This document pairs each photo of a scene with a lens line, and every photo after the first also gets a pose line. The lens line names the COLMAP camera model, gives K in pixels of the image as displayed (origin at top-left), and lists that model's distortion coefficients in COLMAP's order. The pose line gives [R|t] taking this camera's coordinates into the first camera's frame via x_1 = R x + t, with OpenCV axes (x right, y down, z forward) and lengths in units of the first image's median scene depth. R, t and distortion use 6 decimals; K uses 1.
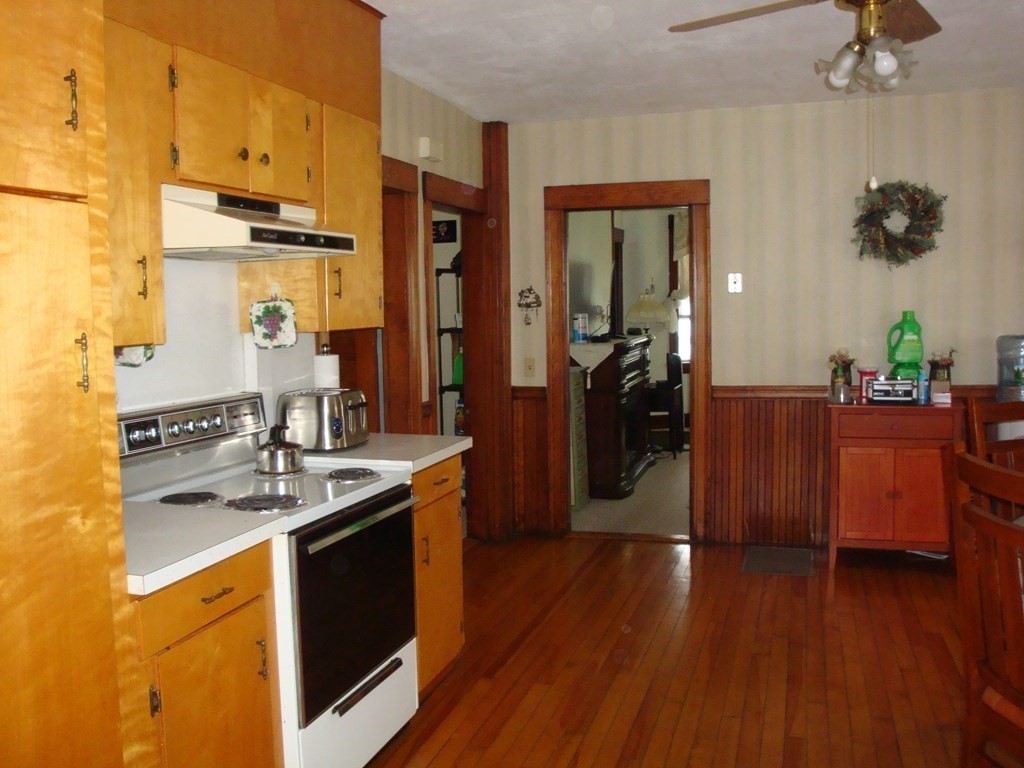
lens RADIAL K [[899.6, 0, 509.8], [0, 899.6, 390.7], [0, 0, 1]] dist [-0.088097, 0.010024]
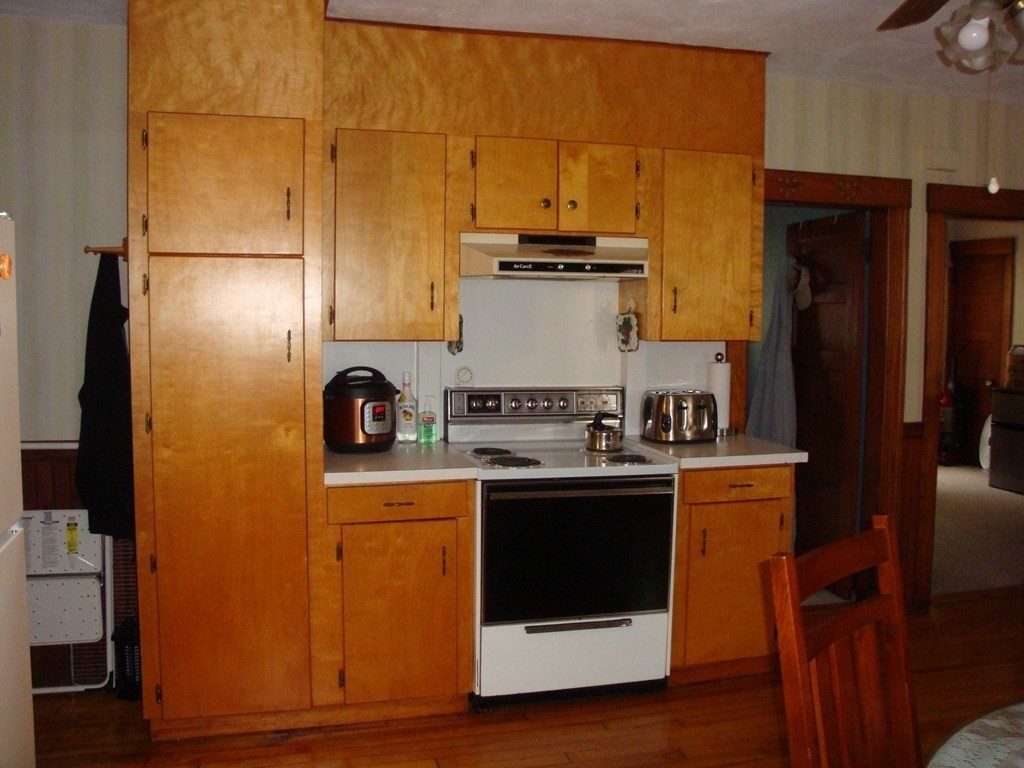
lens RADIAL K [[899.6, 0, 509.7], [0, 899.6, 377.5], [0, 0, 1]] dist [-0.088097, 0.010024]
pose [[0.574583, 0.081265, -0.814401, 0.747325], [-0.098444, 0.994696, 0.029801, -0.038271], [0.812504, 0.063049, 0.579536, 0.175981]]
